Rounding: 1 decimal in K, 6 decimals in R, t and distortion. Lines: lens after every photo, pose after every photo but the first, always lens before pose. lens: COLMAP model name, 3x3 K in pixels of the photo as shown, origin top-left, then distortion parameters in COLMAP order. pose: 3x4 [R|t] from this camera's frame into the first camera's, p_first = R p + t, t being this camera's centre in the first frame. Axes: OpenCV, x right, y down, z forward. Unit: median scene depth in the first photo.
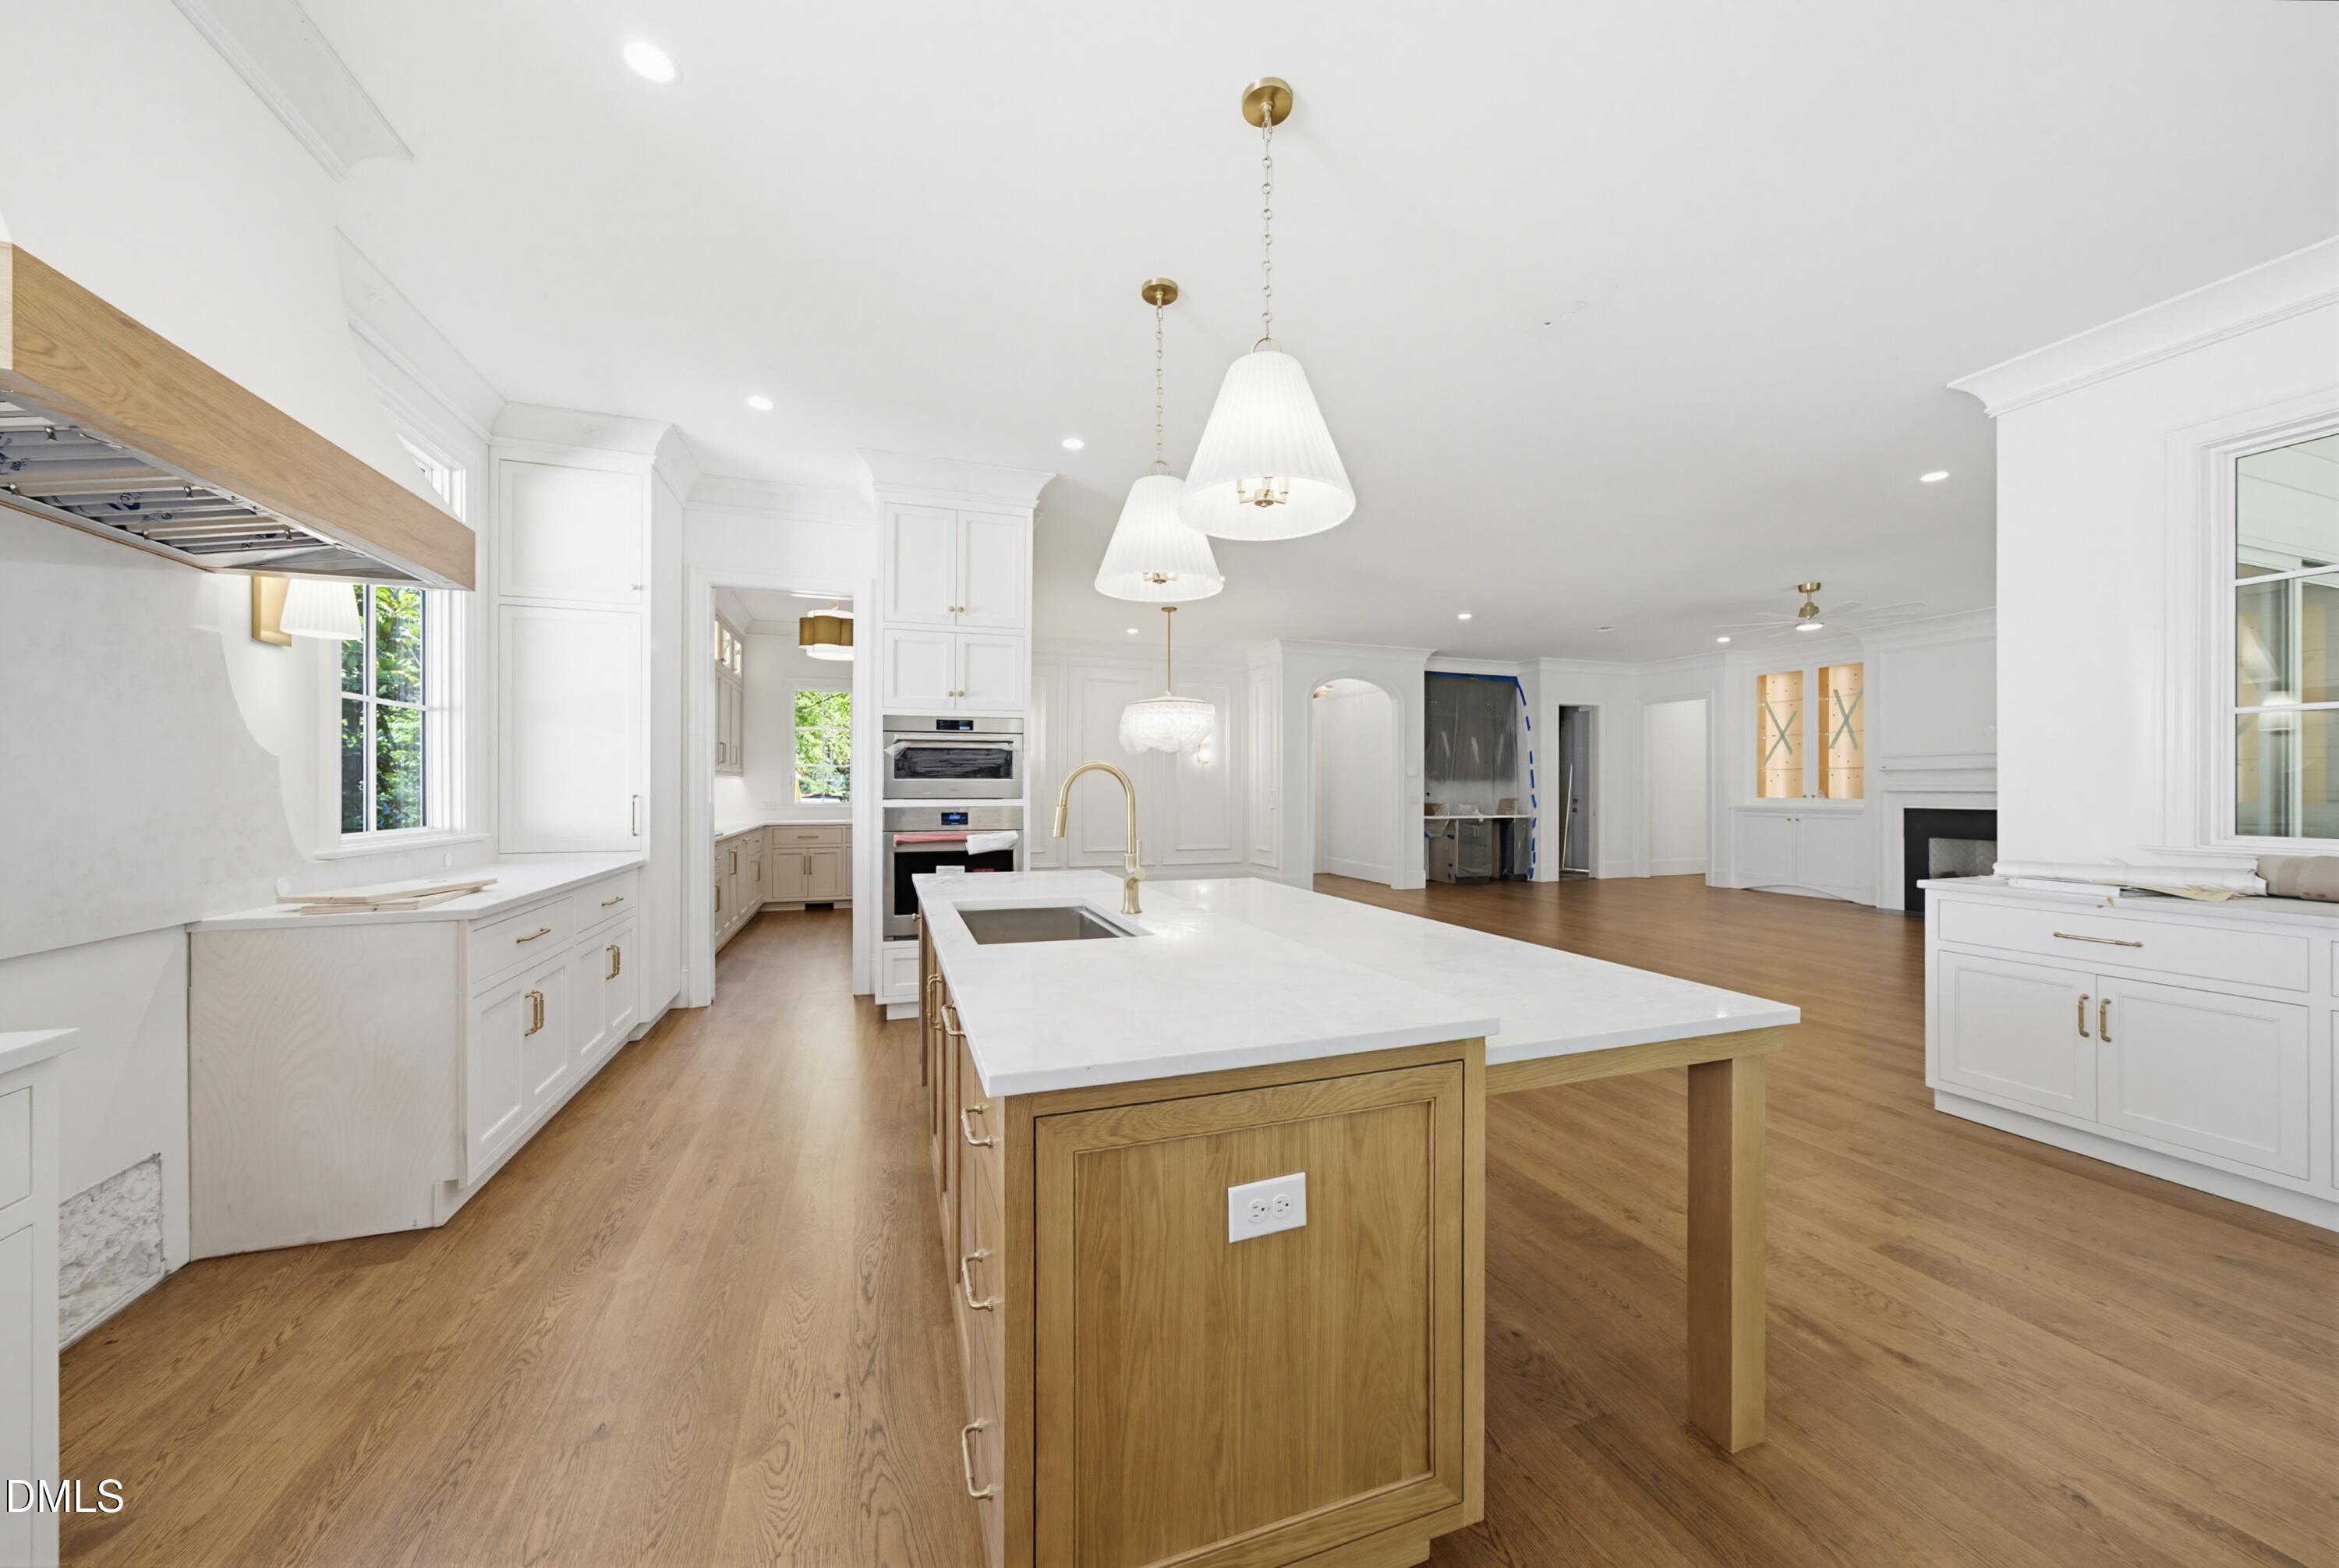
lens RADIAL K [[802.3, 0, 1169.9], [0, 802.3, 784.4], [0, 0, 1]] dist [-0.002991, 0.001120]
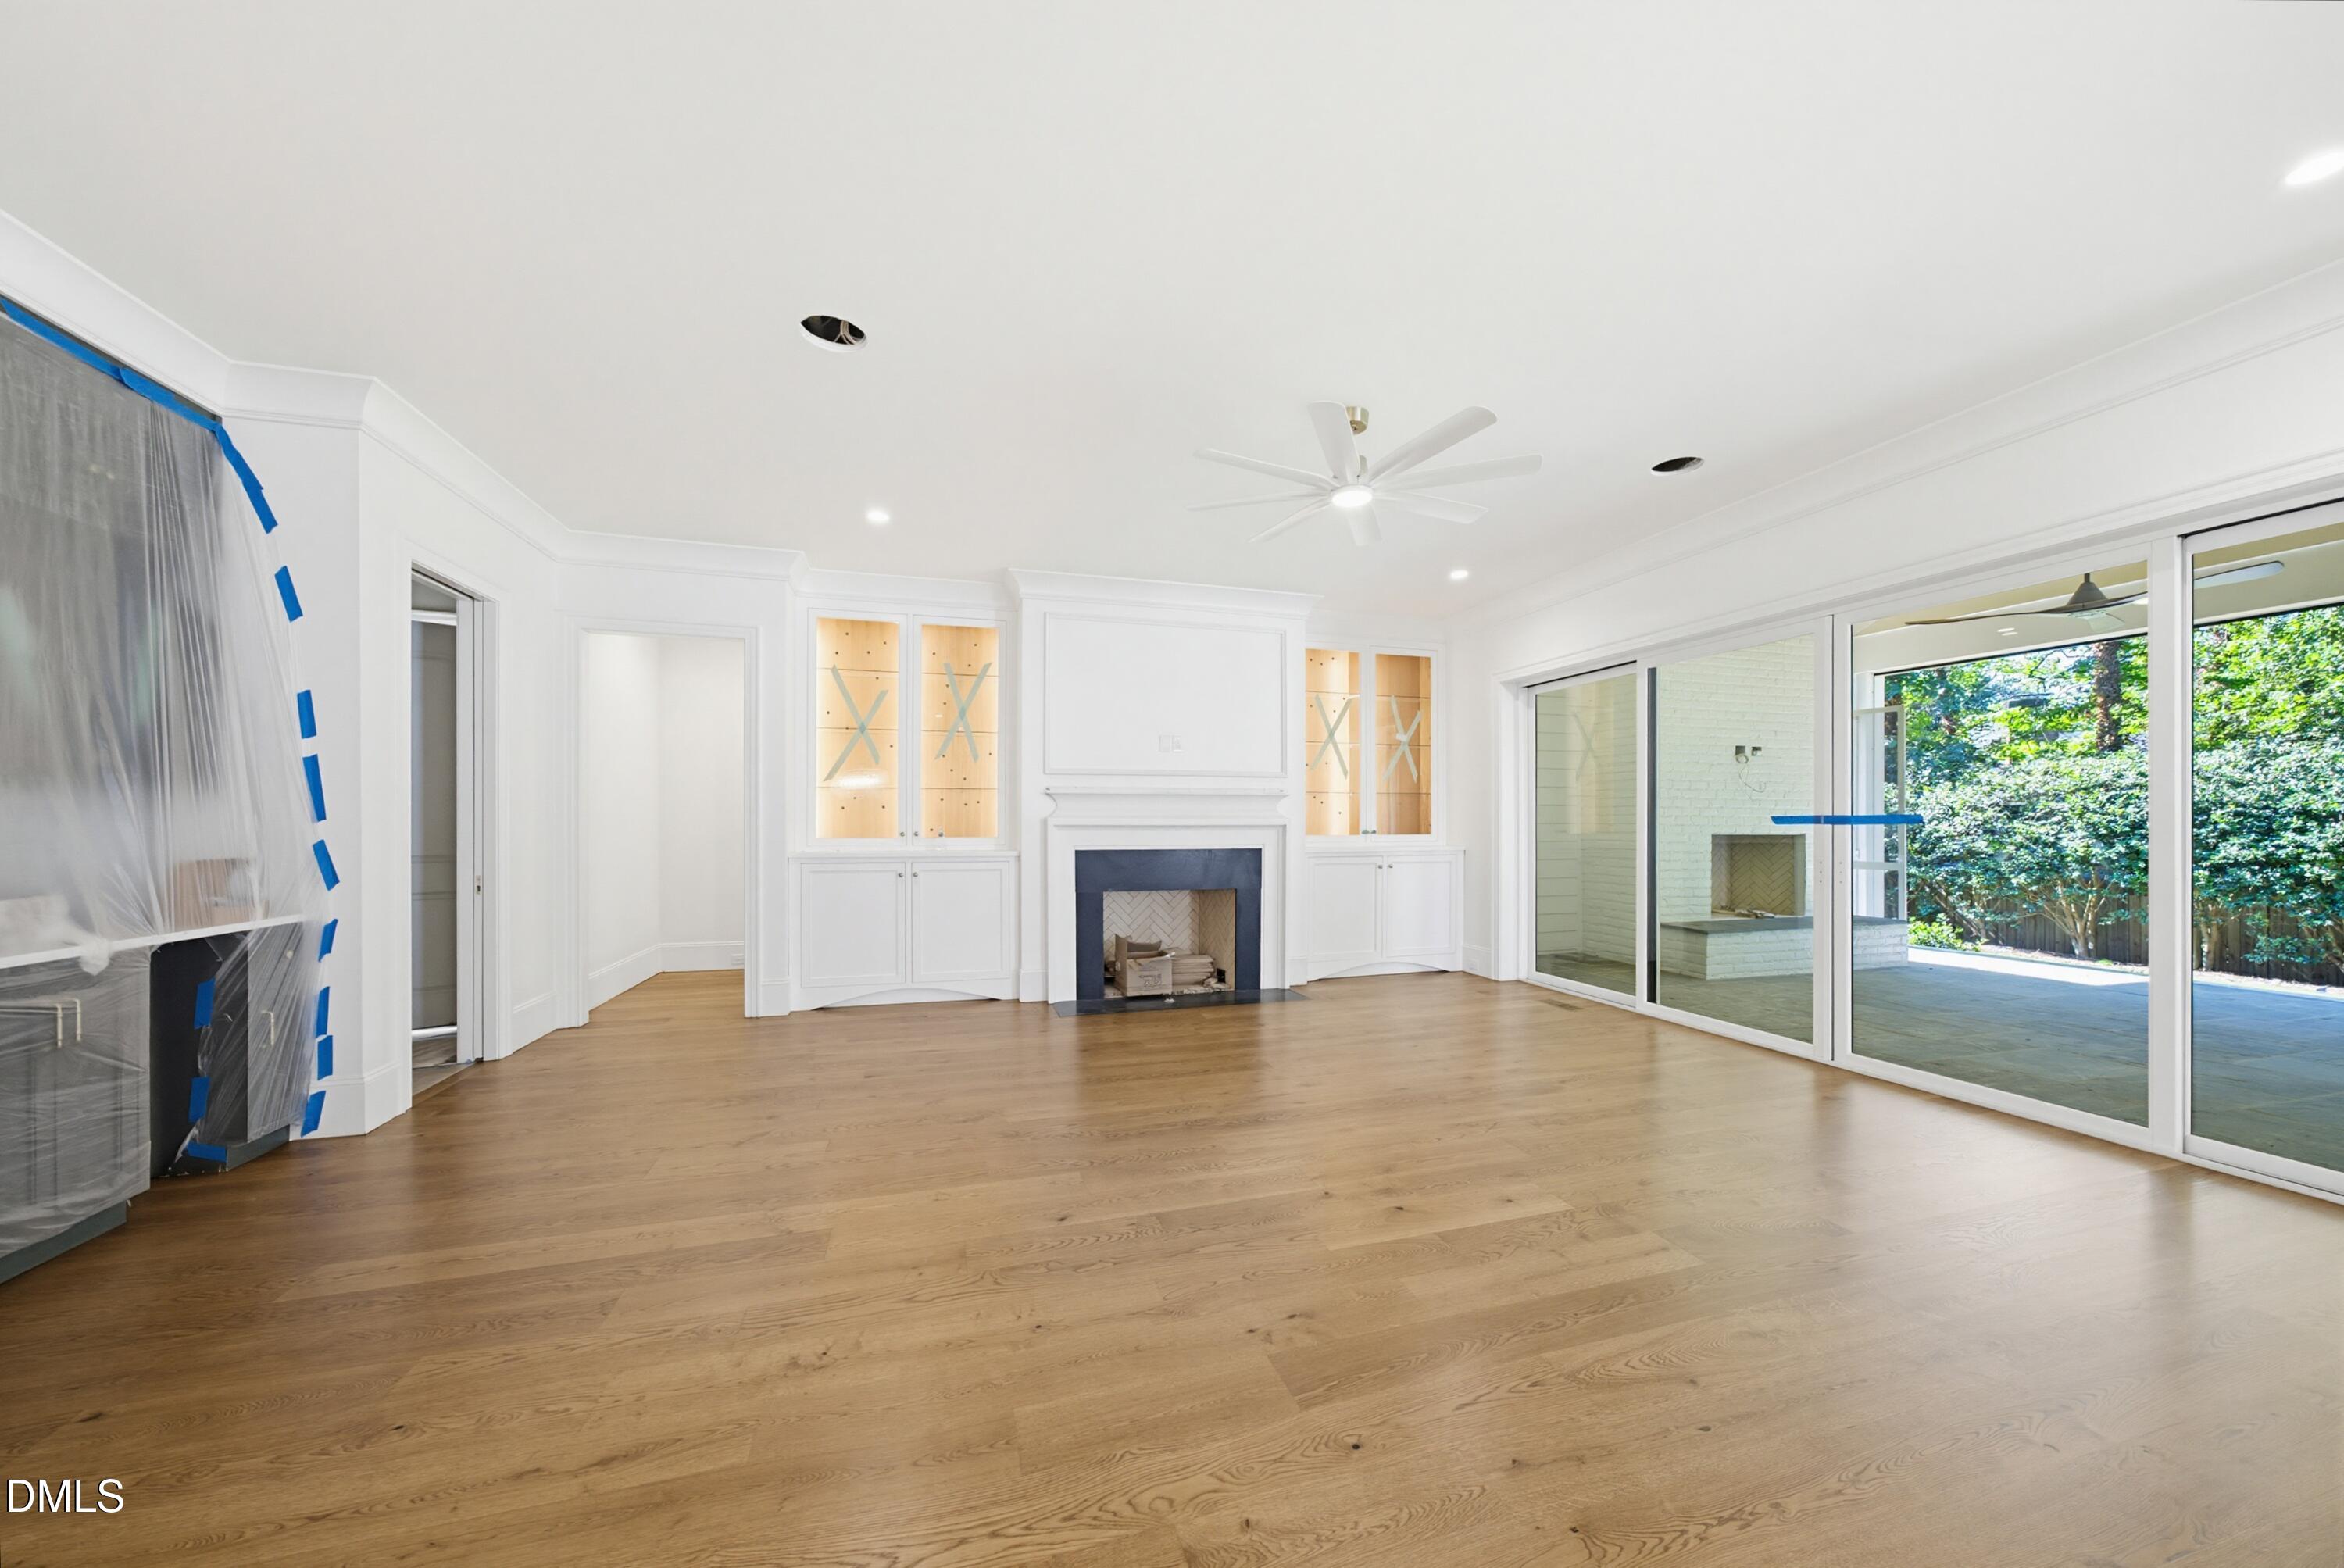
lens RADIAL K [[804.0, 0, 1174.0], [0, 804.0, 823.3], [0, 0, 1]] dist [-0.002991, 0.001120]
pose [[0.073909, -0.000871, 0.997265, 0.186198], [-0.001511, 0.999998, 0.000985, 0.005300], [-0.997264, -0.001580, 0.073907, 0.670966]]
